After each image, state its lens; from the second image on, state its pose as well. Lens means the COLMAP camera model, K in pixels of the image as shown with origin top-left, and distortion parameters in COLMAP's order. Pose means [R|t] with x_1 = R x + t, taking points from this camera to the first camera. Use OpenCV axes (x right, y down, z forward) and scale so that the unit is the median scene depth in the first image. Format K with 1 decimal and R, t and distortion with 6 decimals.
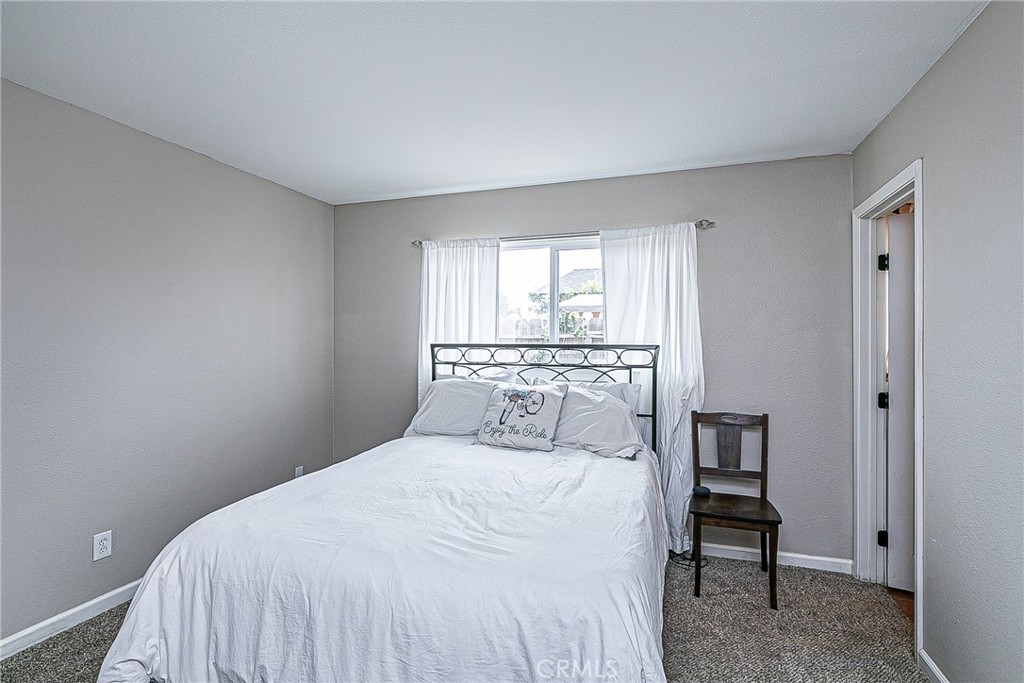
lens RADIAL K [[509.1, 0, 512.1], [0, 509.1, 340.2], [0, 0, 1]] dist [-0.000699, -0.000920]
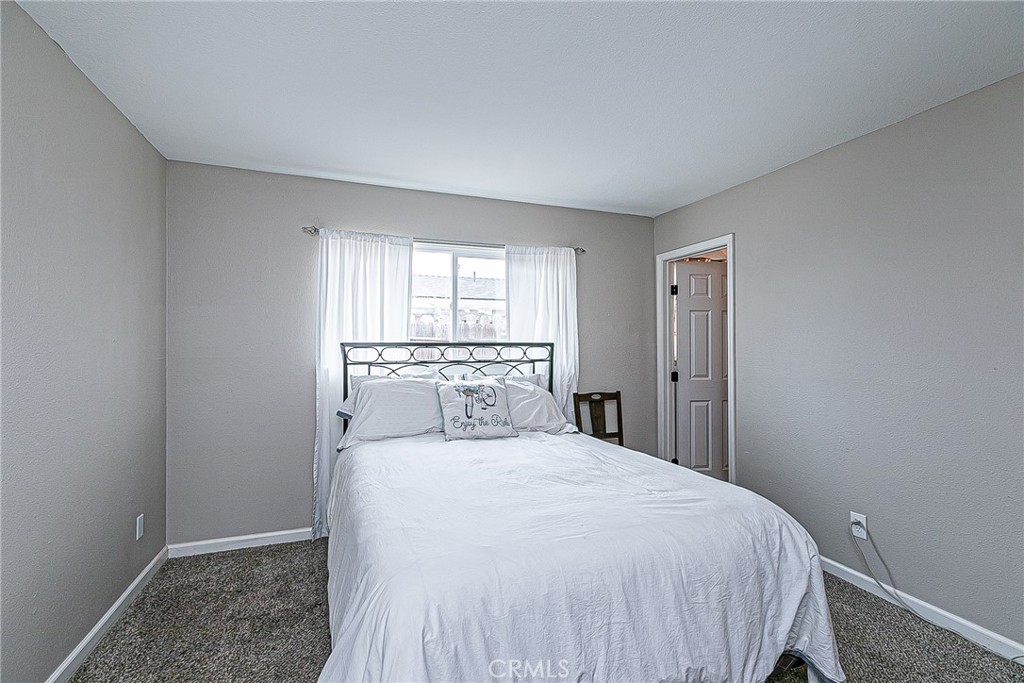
lens RADIAL K [[471.1, 0, 514.2], [0, 471.1, 340.2], [0, 0, 1]] dist [-0.001828, 0.000568]
pose [[0.757232, -0.002232, 0.653142, -0.524486], [-0.000528, 0.999992, 0.004030, -0.001338], [-0.653145, -0.003396, 0.757225, 0.172867]]
